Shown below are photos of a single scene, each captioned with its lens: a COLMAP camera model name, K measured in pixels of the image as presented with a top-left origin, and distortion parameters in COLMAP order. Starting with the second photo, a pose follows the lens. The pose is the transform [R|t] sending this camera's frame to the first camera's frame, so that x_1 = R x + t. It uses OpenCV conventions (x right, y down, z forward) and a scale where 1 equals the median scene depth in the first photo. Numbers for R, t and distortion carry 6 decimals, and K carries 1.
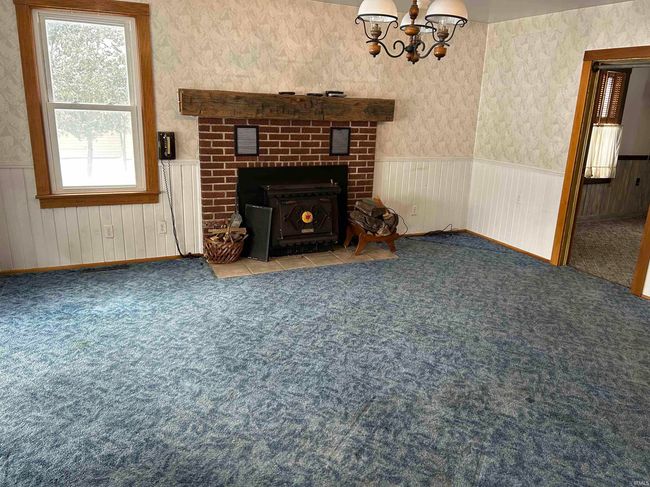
lens RADIAL K [[497.6, 0, 333.6], [0, 497.6, 245.9], [0, 0, 1]] dist [0.093140, -0.122553]
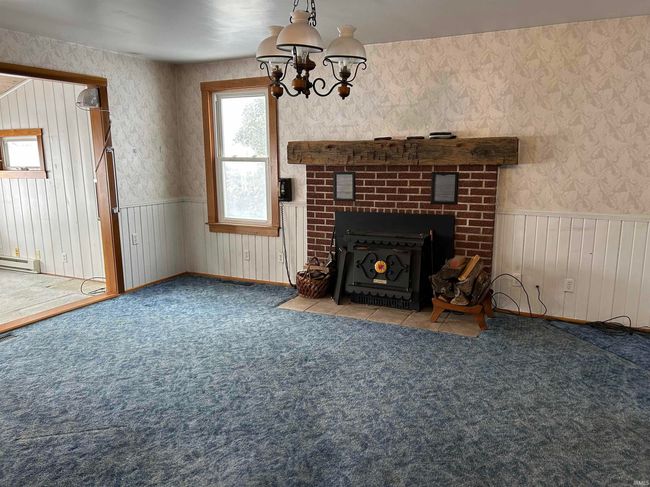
lens RADIAL K [[497.6, 0, 333.6], [0, 497.6, 245.9], [0, 0, 1]] dist [0.093140, -0.122553]
pose [[0.614302, 0.103901, -0.782201, 0.630410], [-0.179786, 0.983649, -0.010535, -0.072493], [0.768317, 0.147100, 0.622937, 0.353277]]
